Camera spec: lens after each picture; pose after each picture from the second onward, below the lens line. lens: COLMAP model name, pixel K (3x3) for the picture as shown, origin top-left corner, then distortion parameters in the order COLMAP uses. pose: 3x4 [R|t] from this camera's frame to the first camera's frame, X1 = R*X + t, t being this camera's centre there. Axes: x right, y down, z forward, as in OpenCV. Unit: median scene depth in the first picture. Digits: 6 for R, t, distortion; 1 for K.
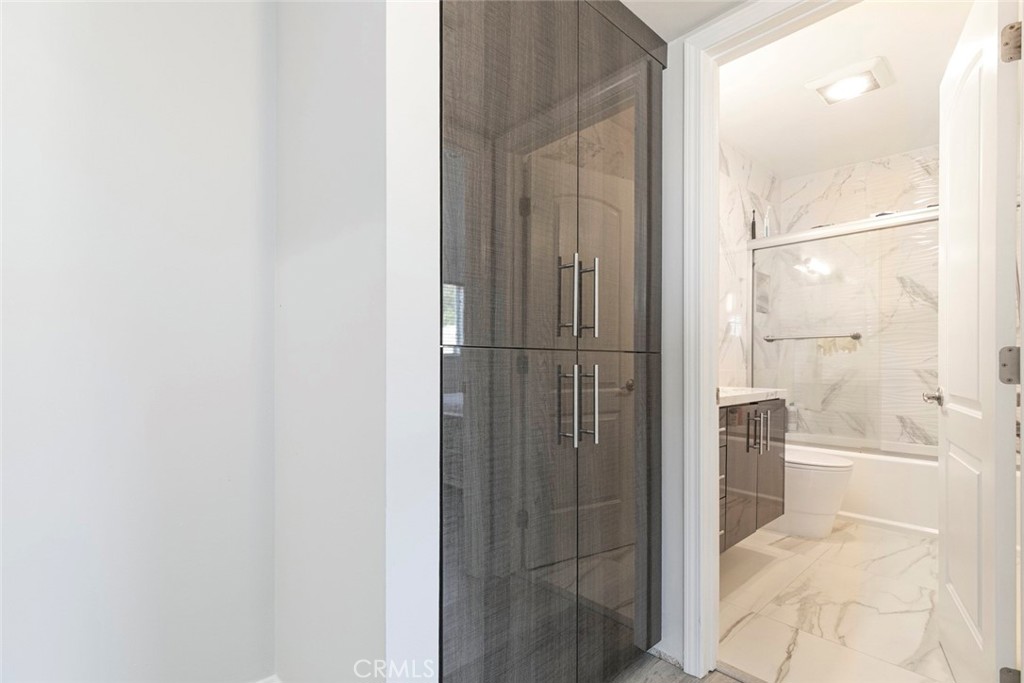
lens RADIAL K [[487.6, 0, 516.4], [0, 487.6, 355.2], [0, 0, 1]] dist [0.043368, 0.000123]
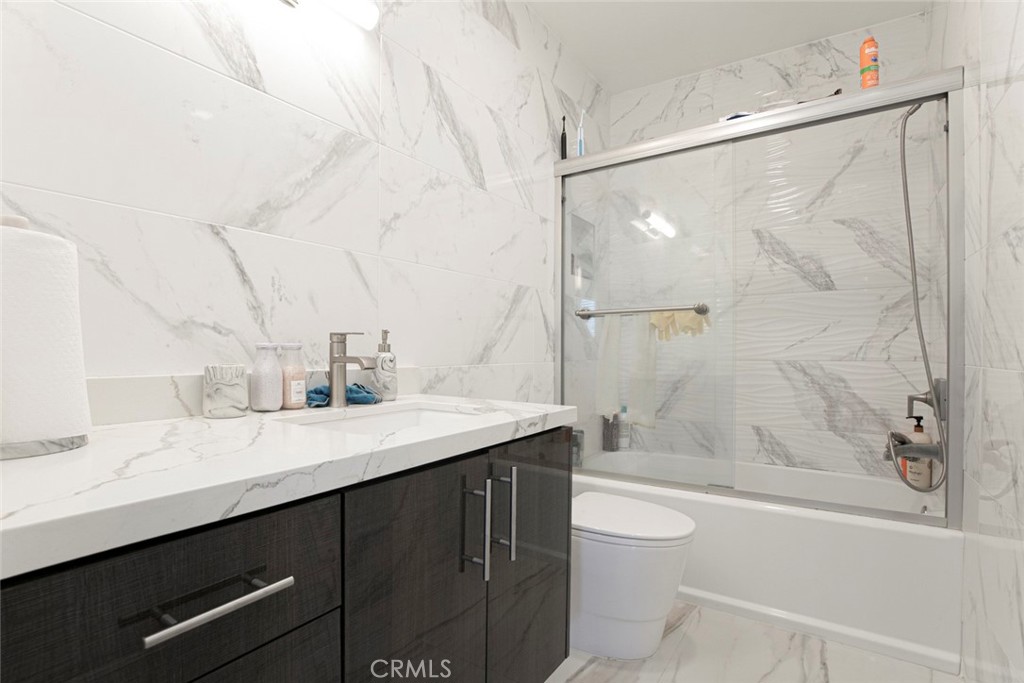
lens RADIAL K [[477.3, 0, 499.0], [0, 477.3, 340.7], [0, 0, 1]] dist [0.001901, 0.000110]
pose [[0.982761, 0.003636, 0.184842, 0.284276], [-0.002663, 0.999981, -0.005516, 0.005232], [-0.184859, 0.004928, 0.982753, 0.404094]]
